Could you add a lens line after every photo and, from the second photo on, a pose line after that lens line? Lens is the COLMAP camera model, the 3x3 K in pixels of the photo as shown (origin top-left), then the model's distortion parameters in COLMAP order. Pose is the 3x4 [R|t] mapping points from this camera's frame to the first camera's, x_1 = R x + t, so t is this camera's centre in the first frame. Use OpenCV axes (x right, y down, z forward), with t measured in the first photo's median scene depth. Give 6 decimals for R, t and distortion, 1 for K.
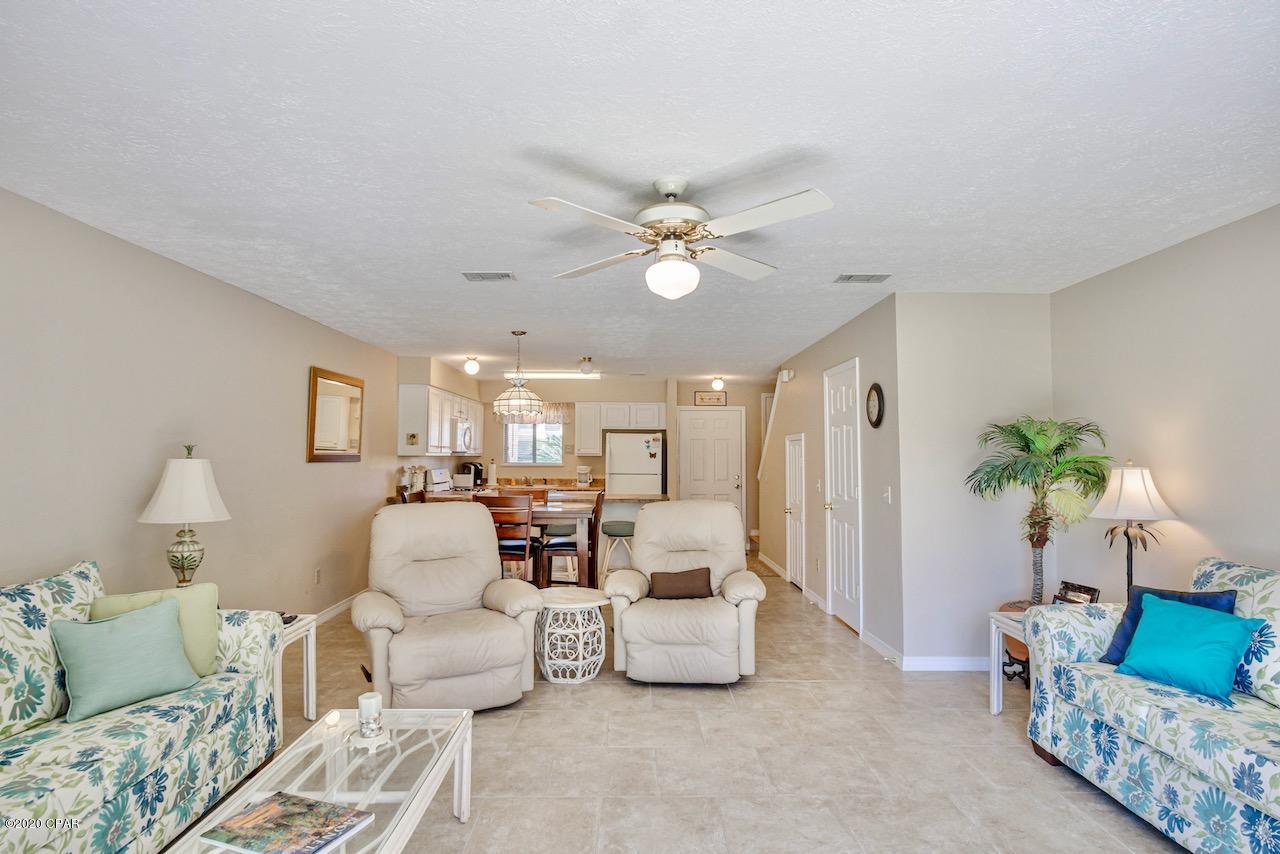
lens RADIAL K [[678.7, 0, 640.0], [0, 678.7, 427.0], [0, 0, 1]] dist [-0.035016, 0.011640]
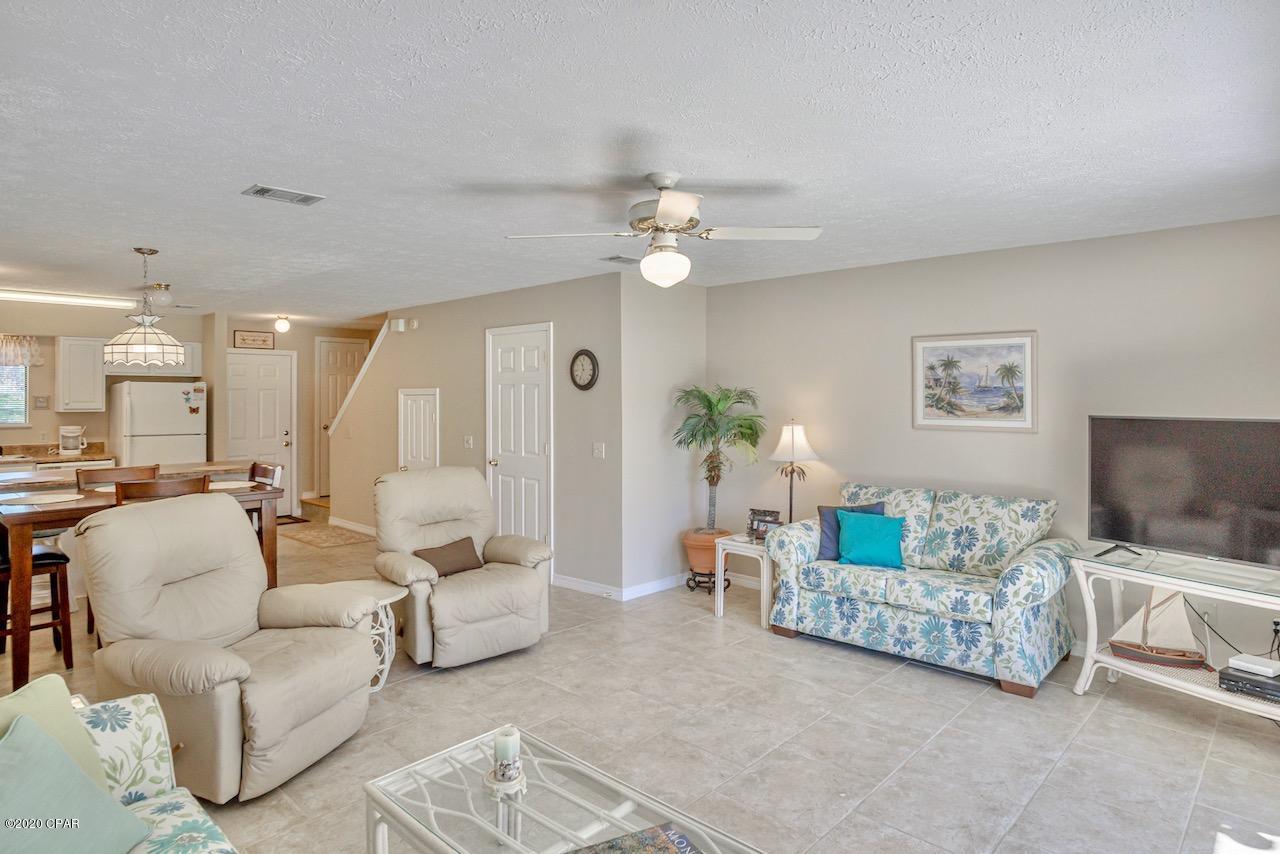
lens RADIAL K [[720.1, 0, 631.5], [0, 720.1, 400.1], [0, 0, 1]] dist [-0.021672, 0.001013]
pose [[0.700489, -0.007115, 0.713628, -0.714177], [-0.026654, 0.998992, 0.036124, -0.044545], [-0.713165, -0.044326, 0.699593, 0.202817]]
